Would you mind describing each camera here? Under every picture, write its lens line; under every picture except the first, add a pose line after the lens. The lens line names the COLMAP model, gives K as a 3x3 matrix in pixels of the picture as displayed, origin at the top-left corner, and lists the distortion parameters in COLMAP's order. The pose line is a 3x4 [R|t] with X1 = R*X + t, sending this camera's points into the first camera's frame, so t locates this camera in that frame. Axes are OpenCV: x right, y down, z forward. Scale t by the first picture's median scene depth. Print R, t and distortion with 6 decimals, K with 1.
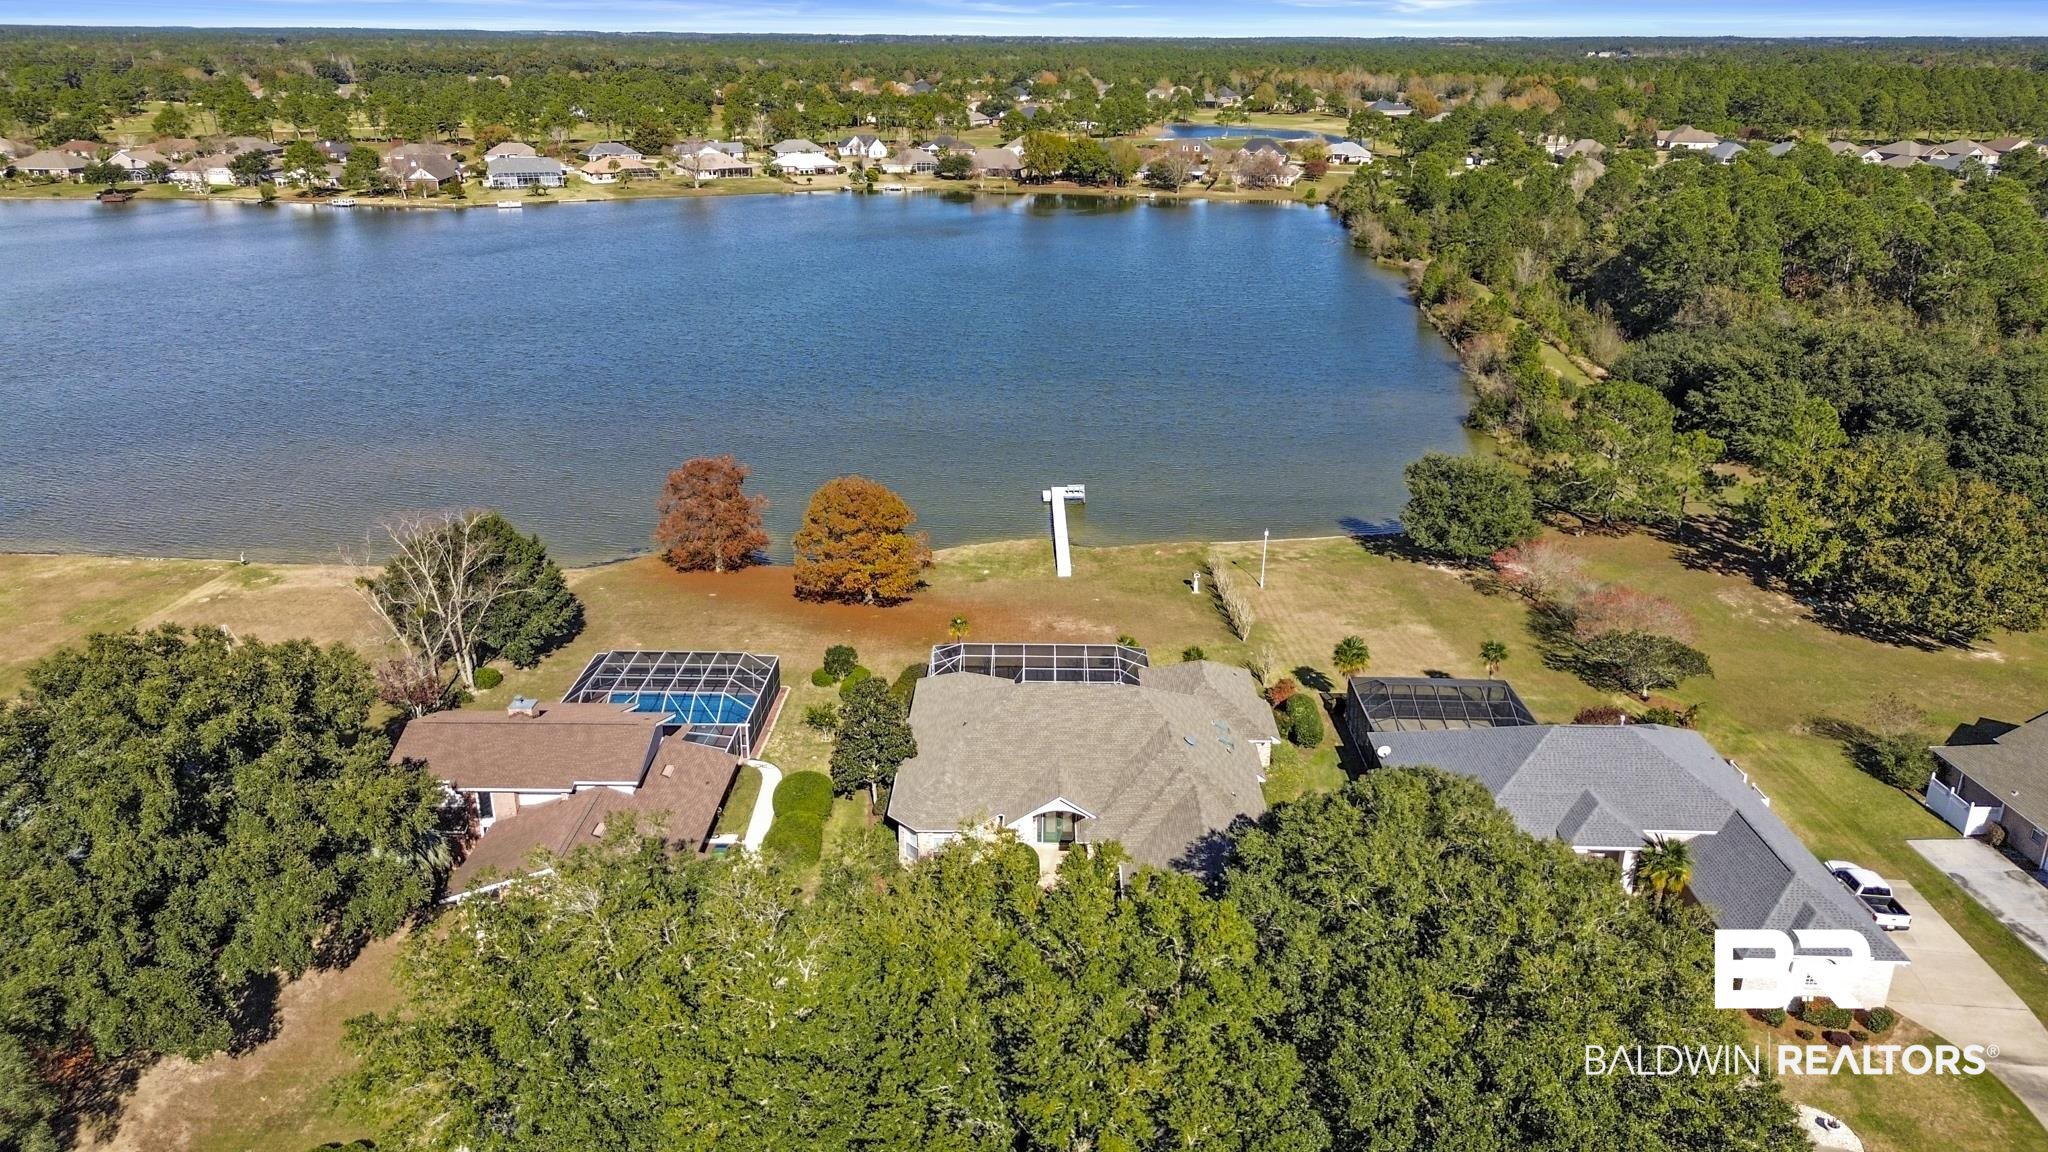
lens RADIAL K [[1446.2, 0, 1024.0], [0, 1446.2, 576.0], [0, 0, 1]] dist [0.052520, -0.047831]
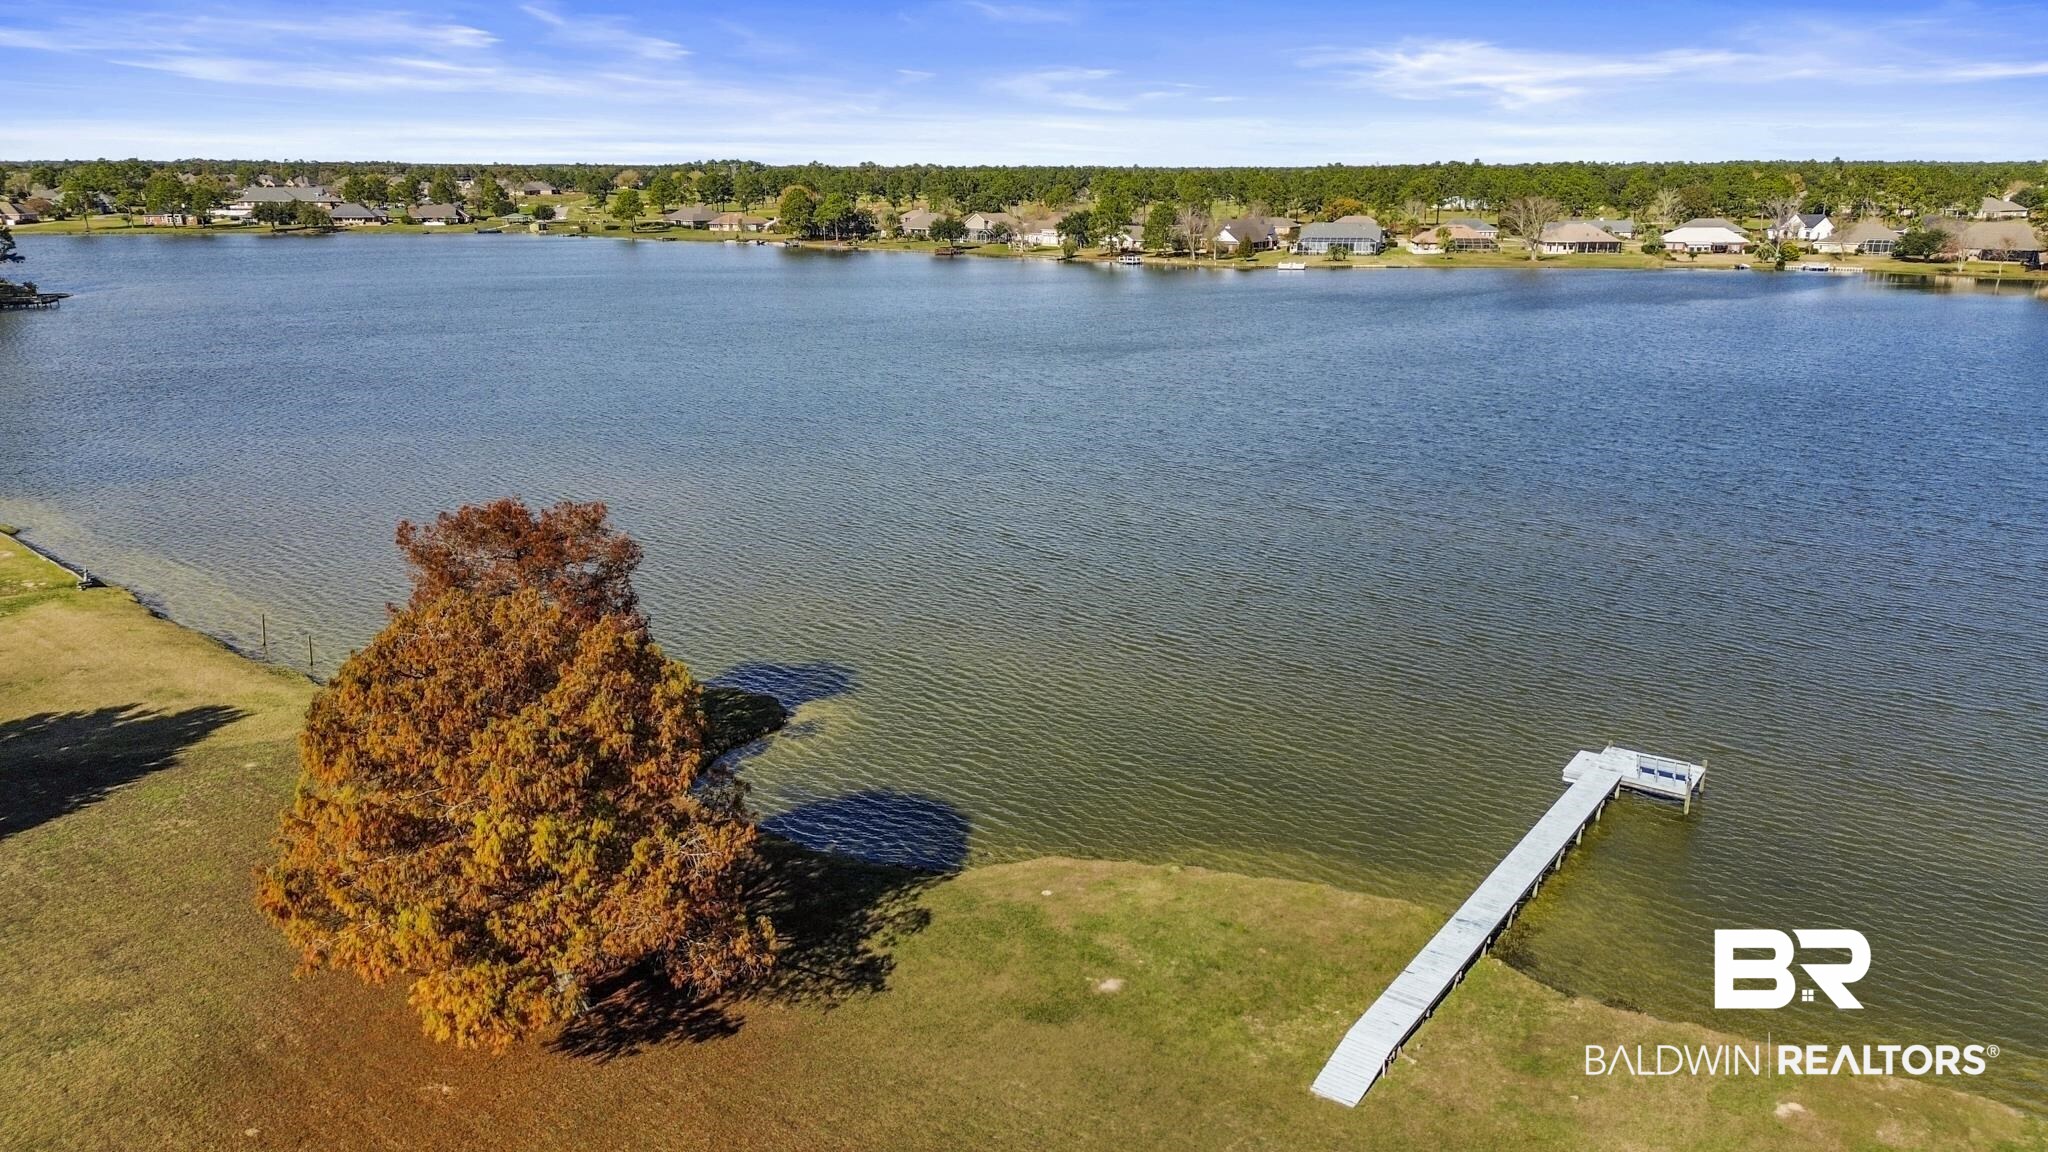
lens RADIAL K [[1446.2, 0, 1024.0], [0, 1446.2, 576.0], [0, 0, 1]] dist [0.052520, -0.047831]
pose [[0.799338, 0.156136, -0.580242, 0.125454], [-0.202951, 0.979056, -0.016132, -0.083765], [0.565570, 0.130655, 0.814285, 0.637130]]
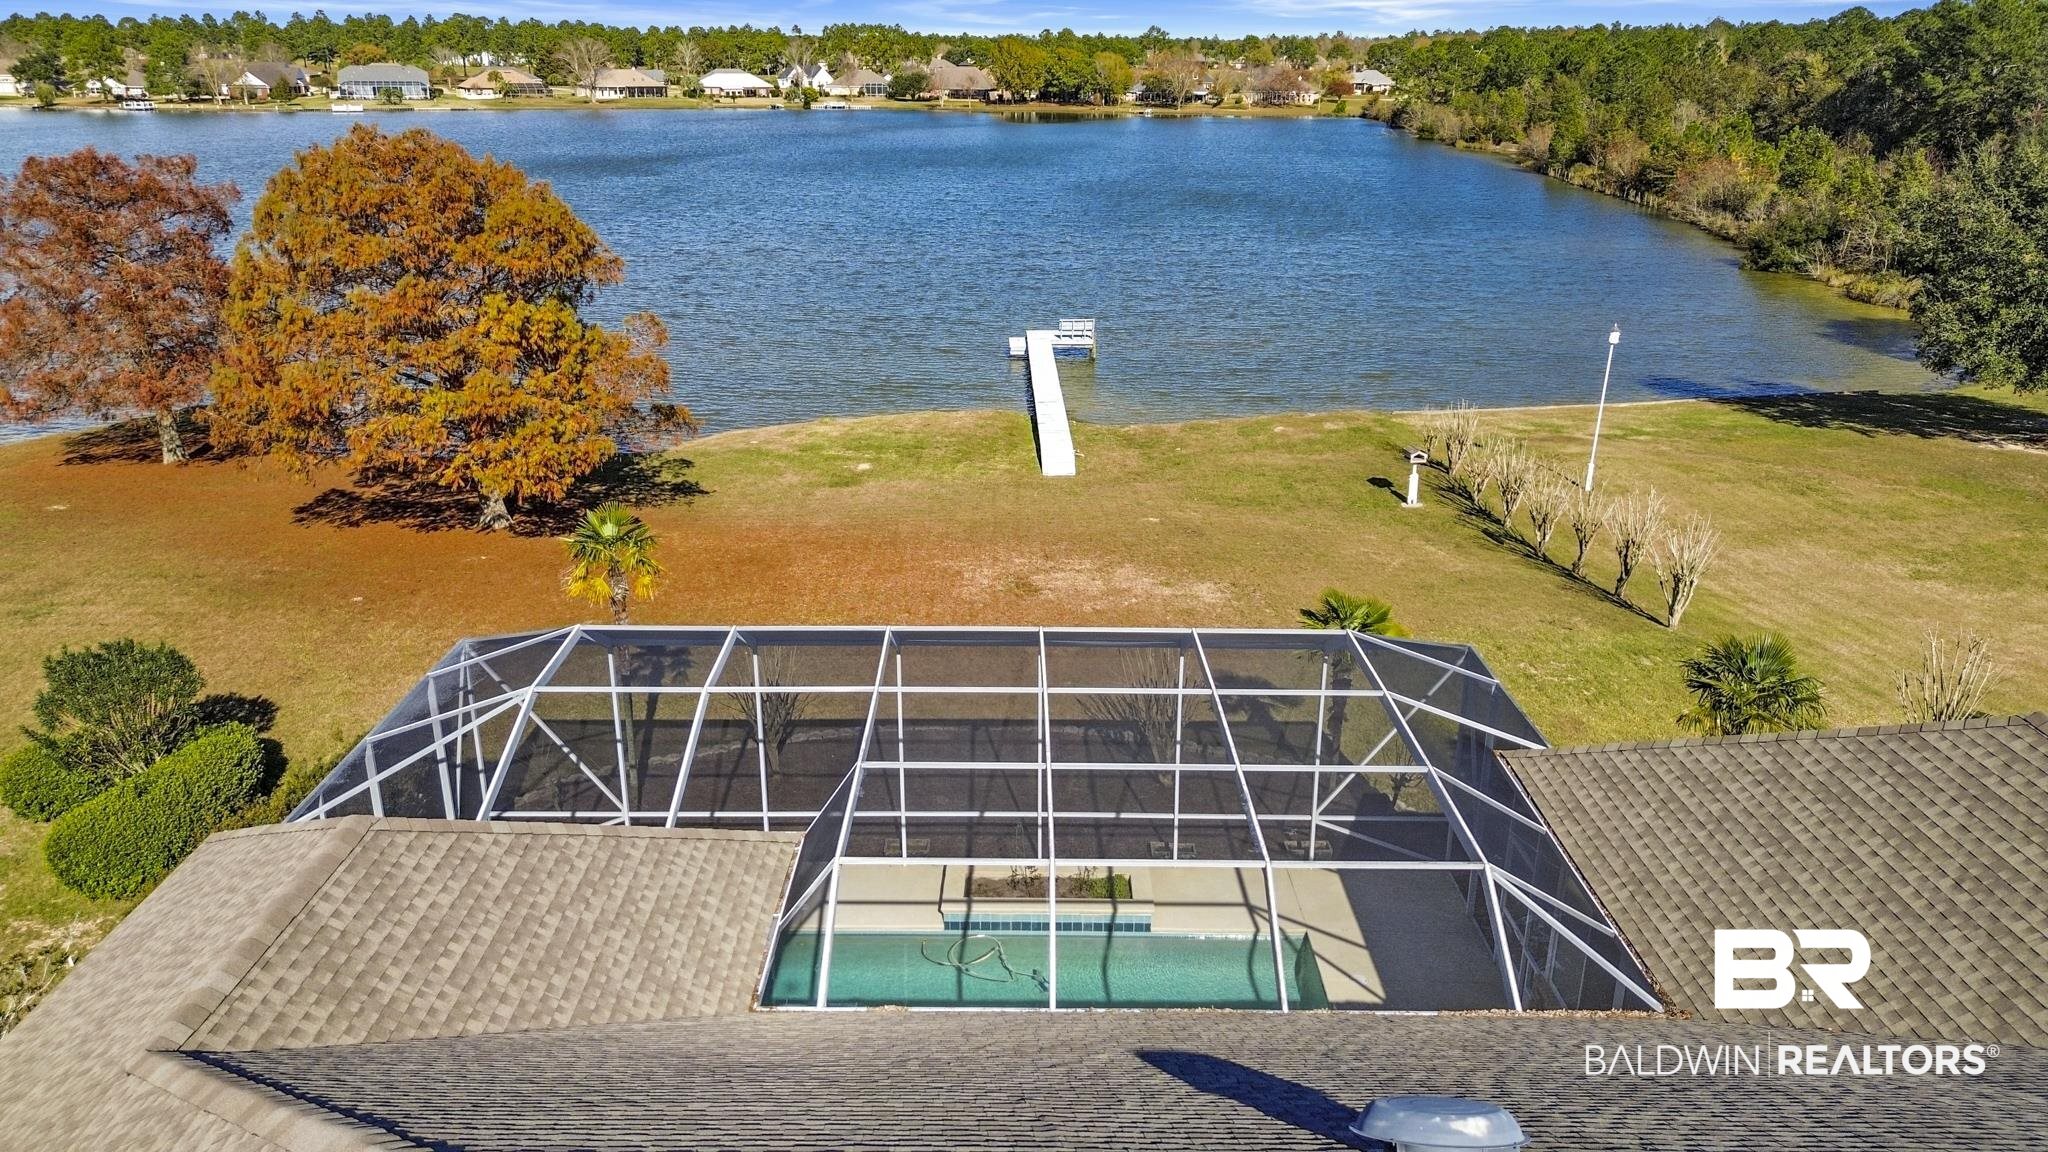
lens RADIAL K [[1446.2, 0, 1024.0], [0, 1446.2, 576.0], [0, 0, 1]] dist [0.052520, -0.047831]
pose [[0.999858, -0.002875, 0.016611, 0.009954], [0.003026, 0.999954, -0.009088, 0.026997], [-0.016584, 0.009137, 0.999821, 0.516204]]
